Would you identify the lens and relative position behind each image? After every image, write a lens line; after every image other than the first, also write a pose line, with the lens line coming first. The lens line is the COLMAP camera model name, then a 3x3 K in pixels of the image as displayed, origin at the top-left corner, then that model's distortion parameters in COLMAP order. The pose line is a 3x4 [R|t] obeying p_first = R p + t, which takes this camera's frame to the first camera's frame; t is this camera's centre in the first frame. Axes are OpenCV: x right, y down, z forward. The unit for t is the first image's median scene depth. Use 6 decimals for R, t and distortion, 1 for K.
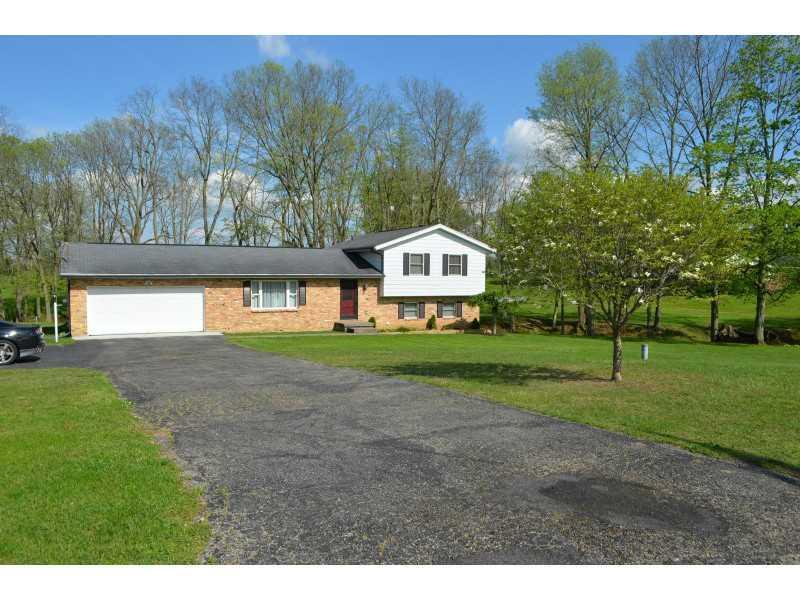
lens RADIAL K [[626.4, 0, 400.0], [0, 626.4, 300.0], [0, 0, 1]] dist [0.004876, 0.000124]
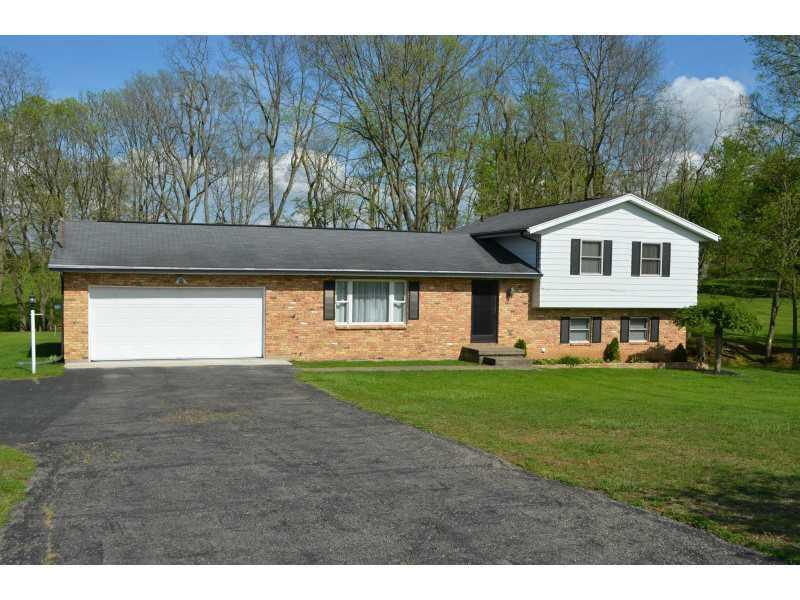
lens RADIAL K [[768.5, 0, 400.0], [0, 768.5, 300.0], [0, 0, 1]] dist [-0.006960, 0.000445]
pose [[0.990729, 0.014754, -0.135049, -0.059591], [-0.016355, 0.999808, -0.010756, -0.002626], [0.134864, 0.012865, 0.990781, 0.207677]]
